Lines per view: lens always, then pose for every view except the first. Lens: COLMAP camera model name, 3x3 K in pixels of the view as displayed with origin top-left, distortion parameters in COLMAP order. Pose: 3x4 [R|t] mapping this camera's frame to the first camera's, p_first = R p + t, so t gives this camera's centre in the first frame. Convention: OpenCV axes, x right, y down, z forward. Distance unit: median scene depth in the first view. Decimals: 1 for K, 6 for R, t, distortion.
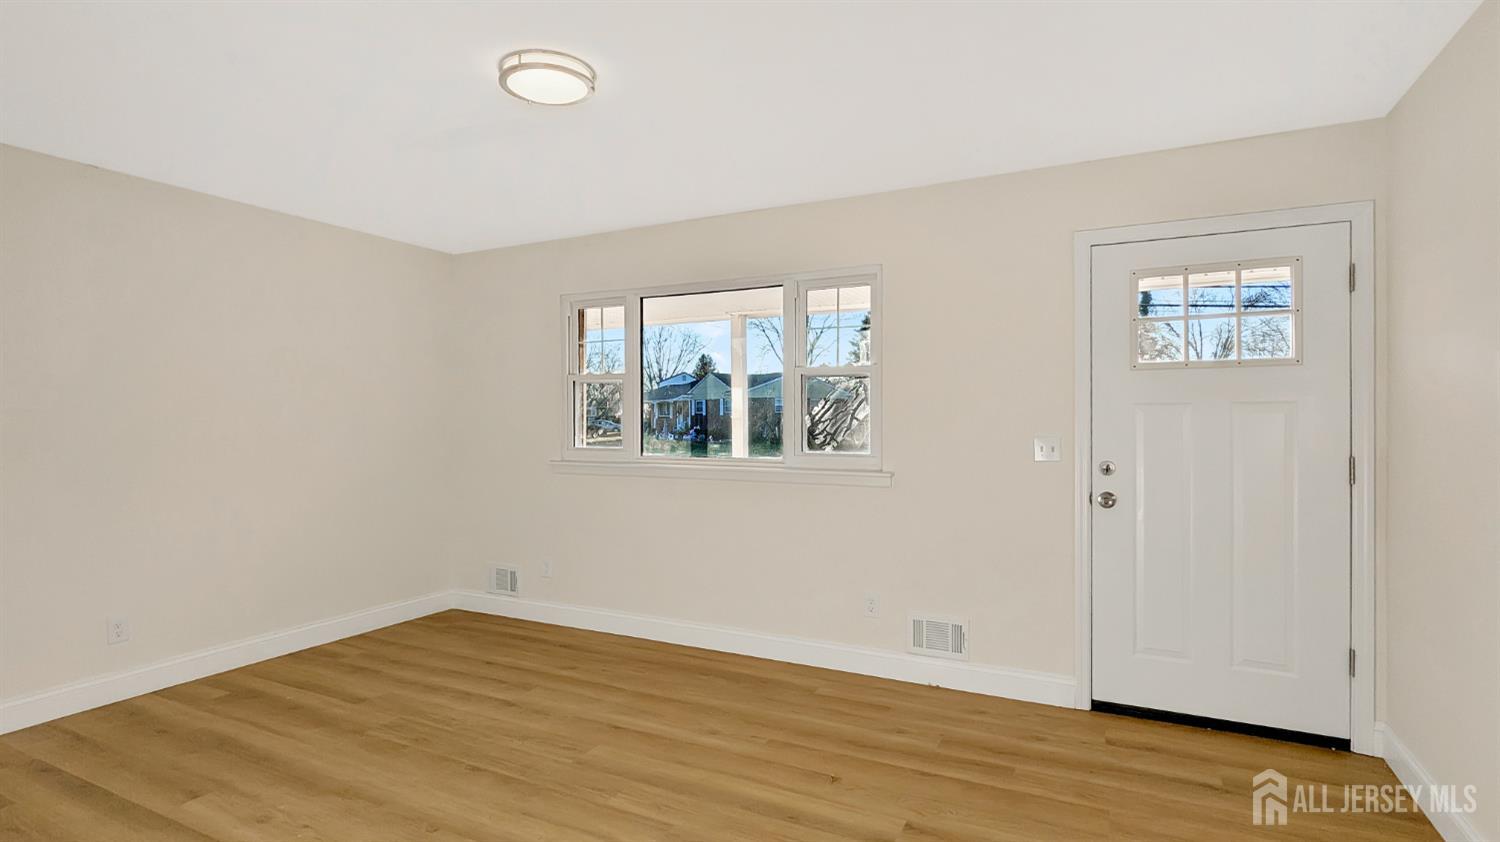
lens RADIAL K [[742.8, 0, 750.9], [0, 742.8, 410.0], [0, 0, 1]] dist [0.002766, 0.002083]
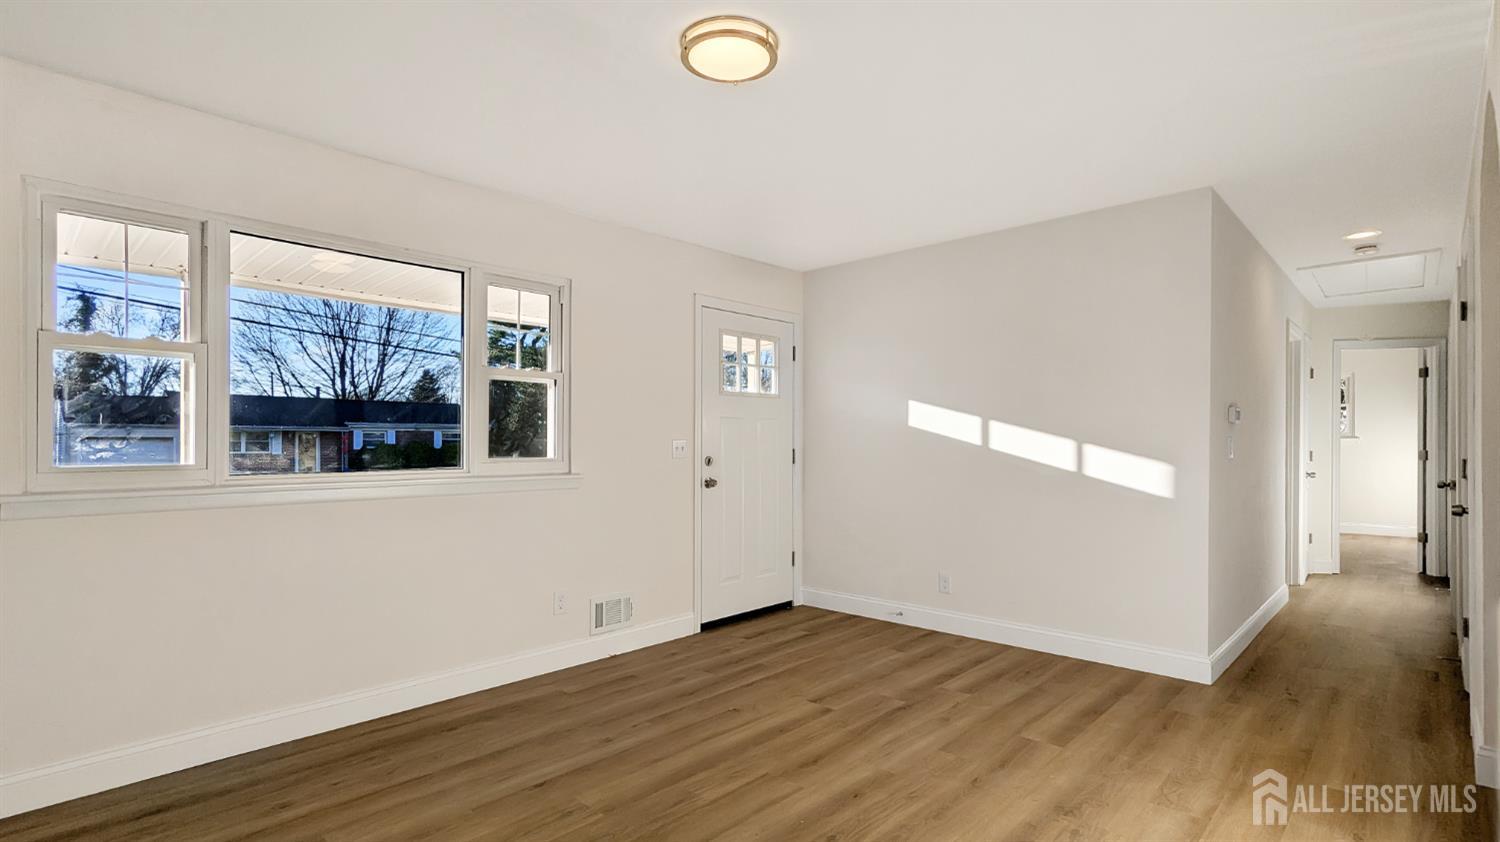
lens RADIAL K [[742.8, 0, 734.9], [0, 742.8, 446.3], [0, 0, 1]] dist [0.002766, 0.002083]
pose [[0.274071, -0.002040, 0.961707, -0.900874], [-0.005901, 0.999975, 0.003802, 0.043466], [-0.961691, -0.006717, 0.274052, 0.554824]]
